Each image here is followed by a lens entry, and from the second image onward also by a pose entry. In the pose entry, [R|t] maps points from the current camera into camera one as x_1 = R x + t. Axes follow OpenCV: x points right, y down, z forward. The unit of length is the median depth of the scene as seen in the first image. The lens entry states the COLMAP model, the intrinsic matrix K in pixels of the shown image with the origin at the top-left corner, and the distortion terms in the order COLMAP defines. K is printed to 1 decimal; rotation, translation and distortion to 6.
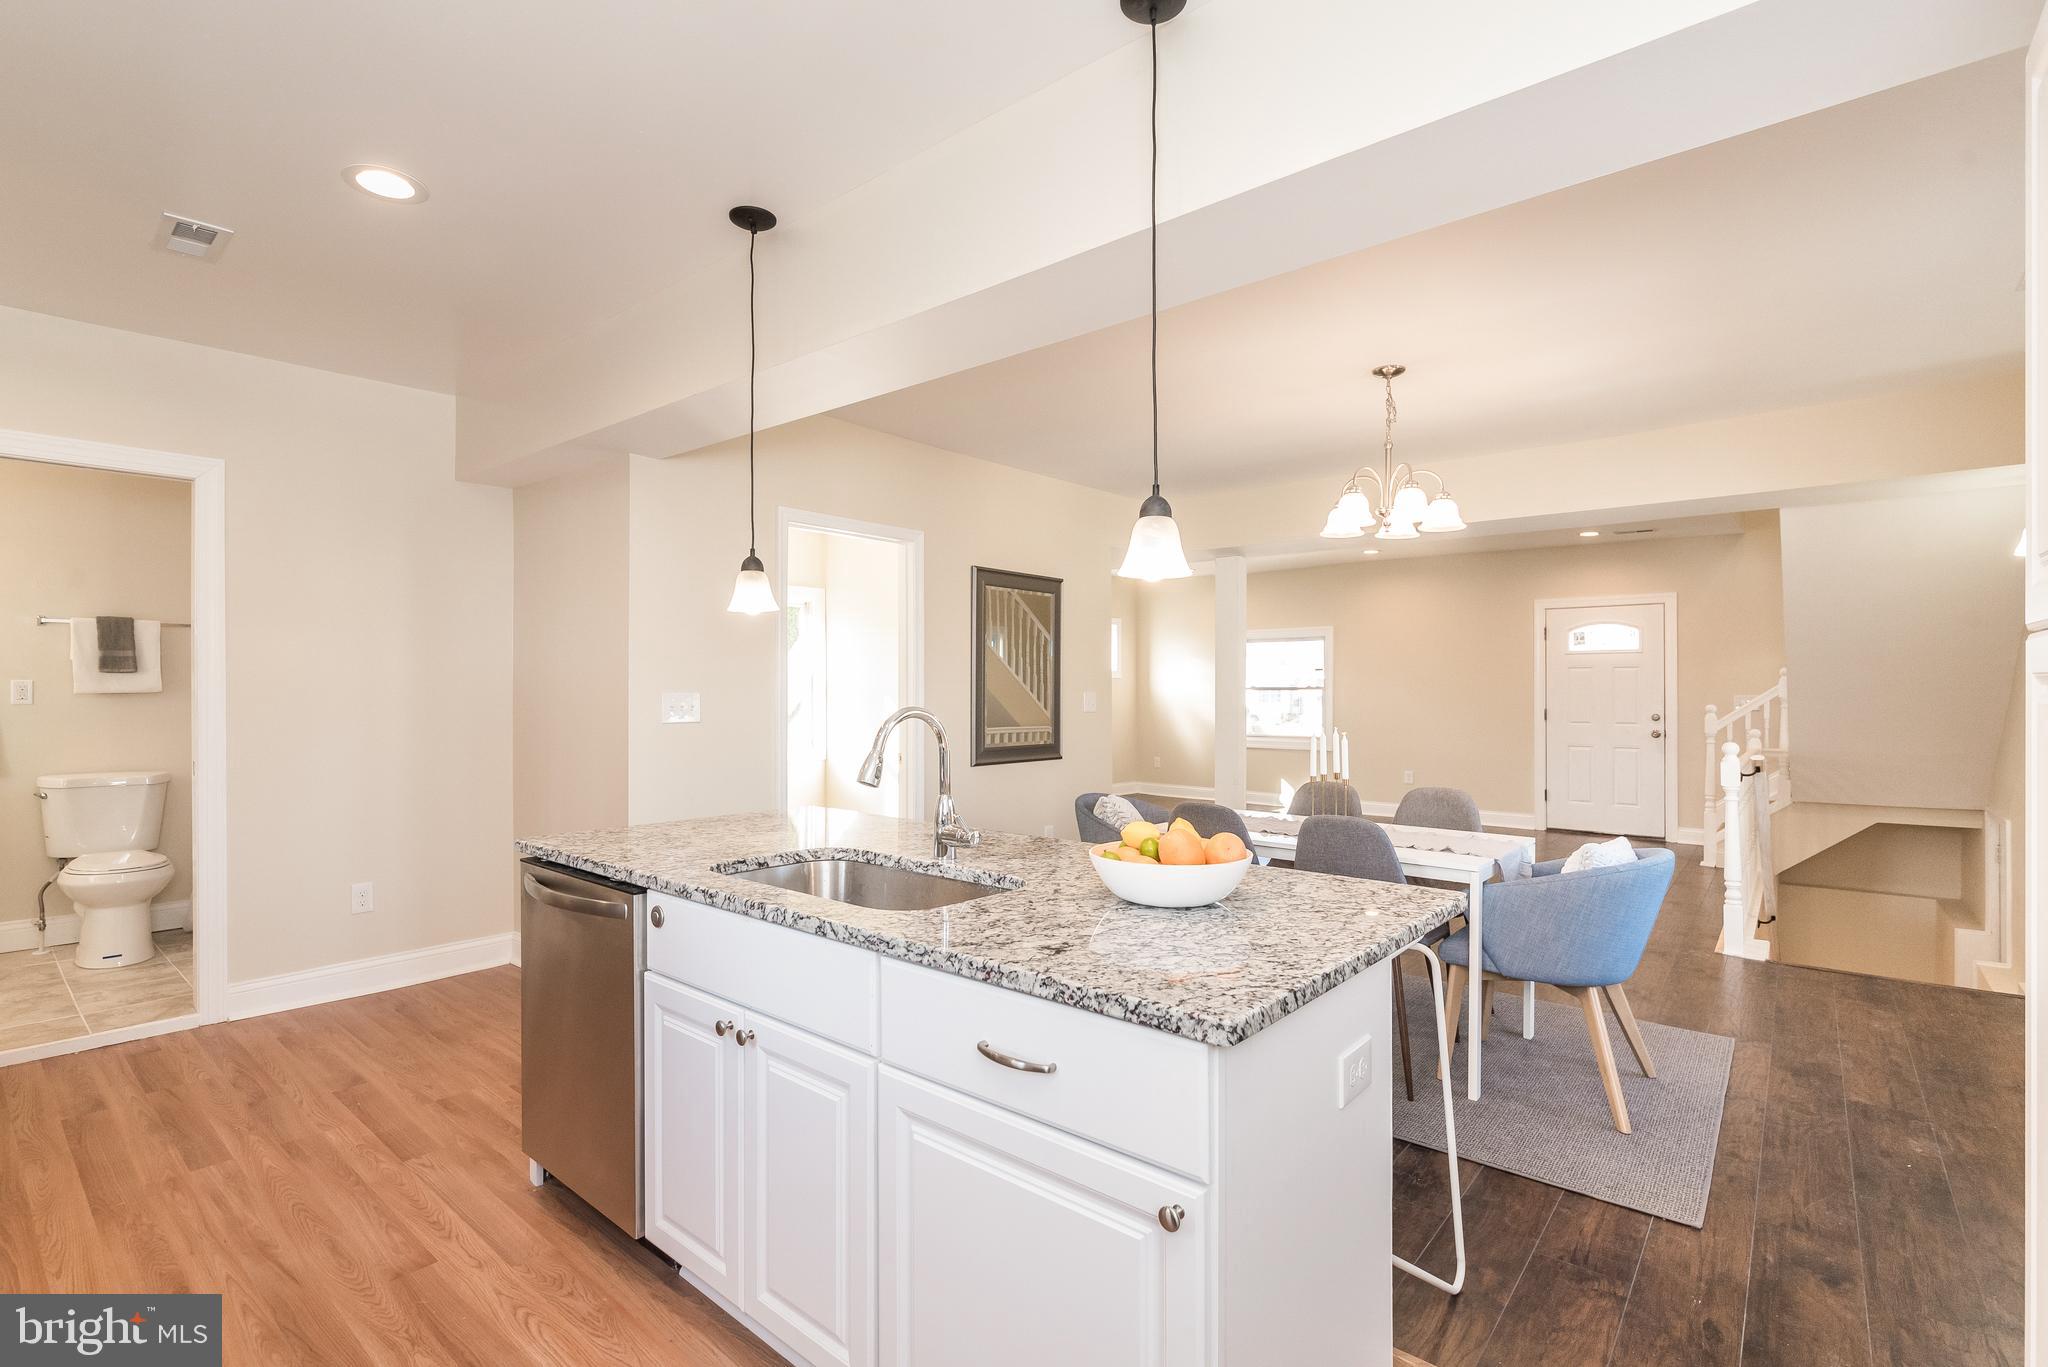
lens RADIAL K [[941.4, 0, 1024.0], [0, 941.4, 683.5], [0, 0, 1]] dist [-0.001583, -0.000970]
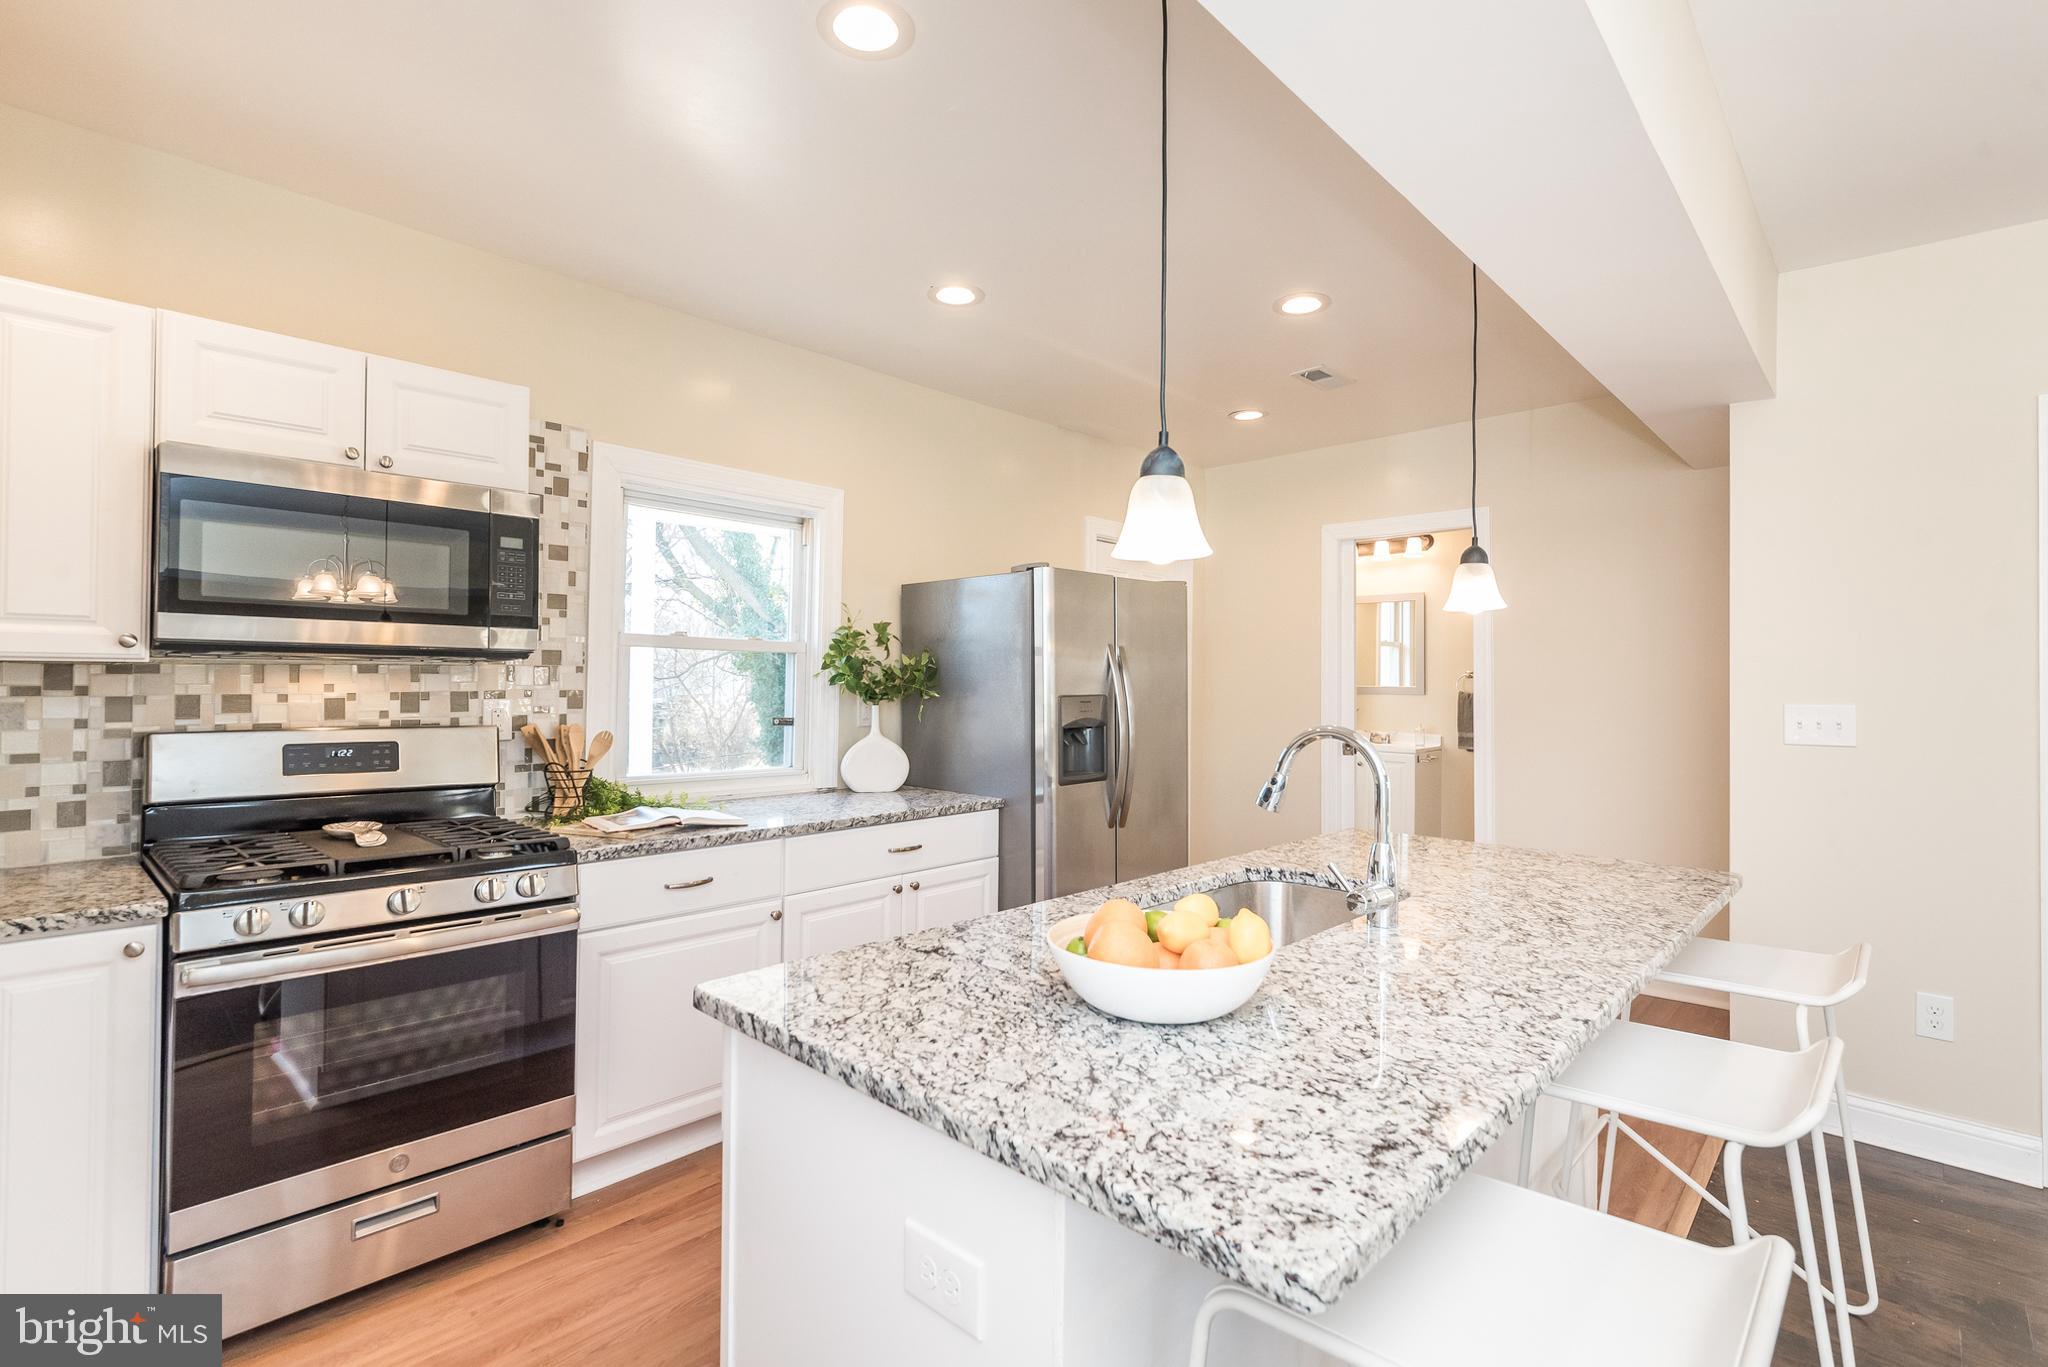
lens RADIAL K [[957.9, 0, 1028.5], [0, 957.9, 670.5], [0, 0, 1]] dist [-0.002999, -0.001865]
pose [[-0.047776, -0.011593, -0.998791, 0.337985], [-0.002708, 0.999930, -0.011477, -0.005789], [0.998854, 0.002156, -0.047804, 0.355196]]
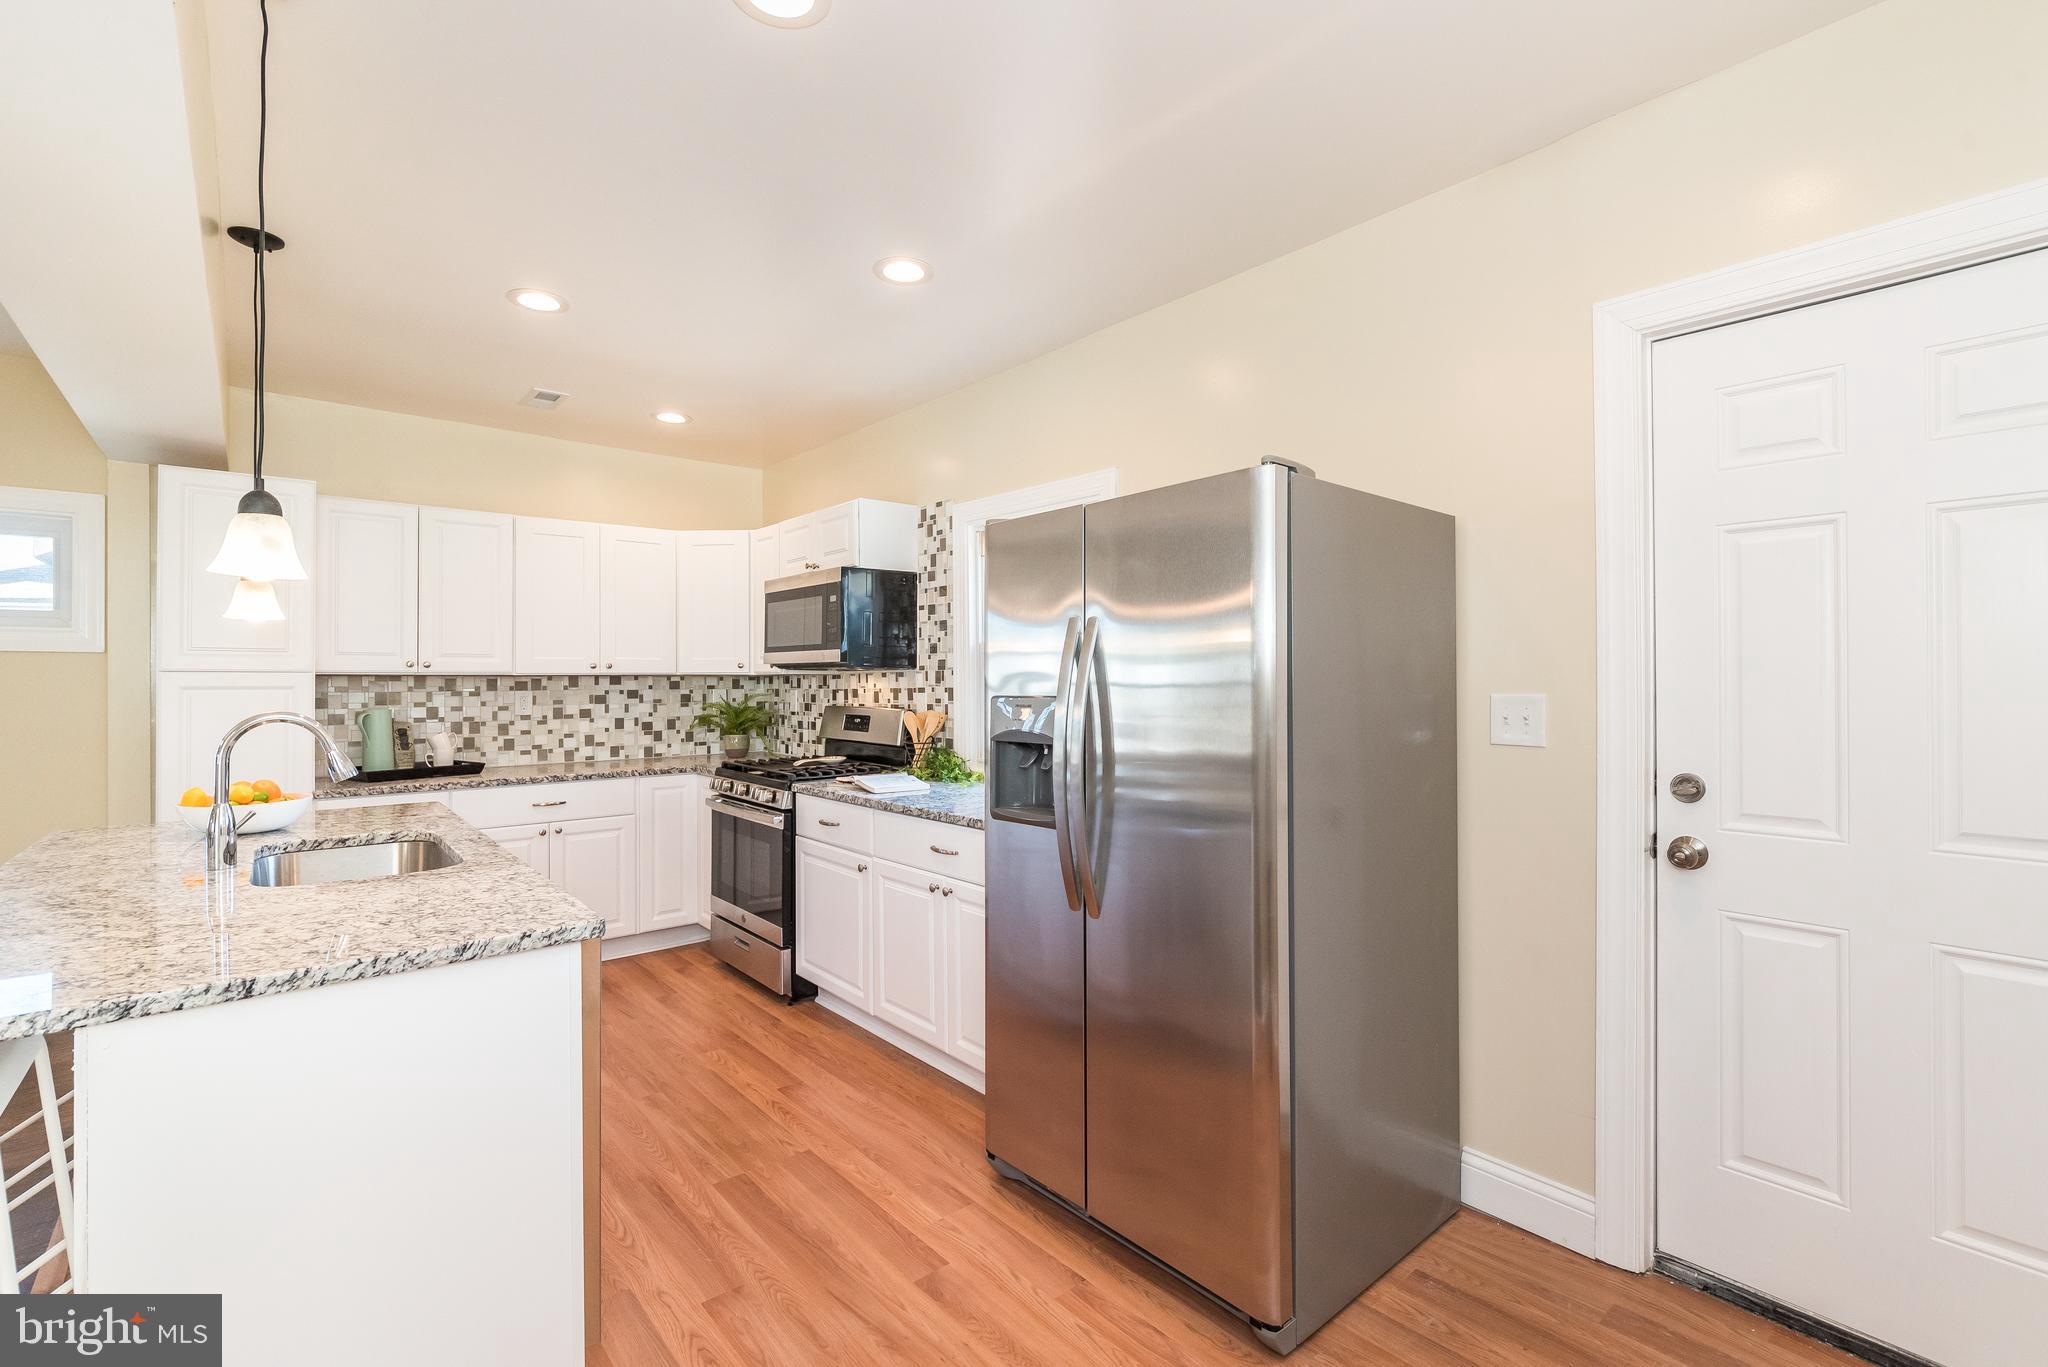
lens RADIAL K [[905.2, 0, 1027.6], [0, 905.2, 674.3], [0, 0, 1]] dist [-0.002756, -0.000641]
pose [[-0.986943, 0.004304, 0.161011, -0.503465], [0.002309, 0.999918, -0.012578, -0.000575], [-0.161052, -0.012042, -0.986872, 0.849534]]
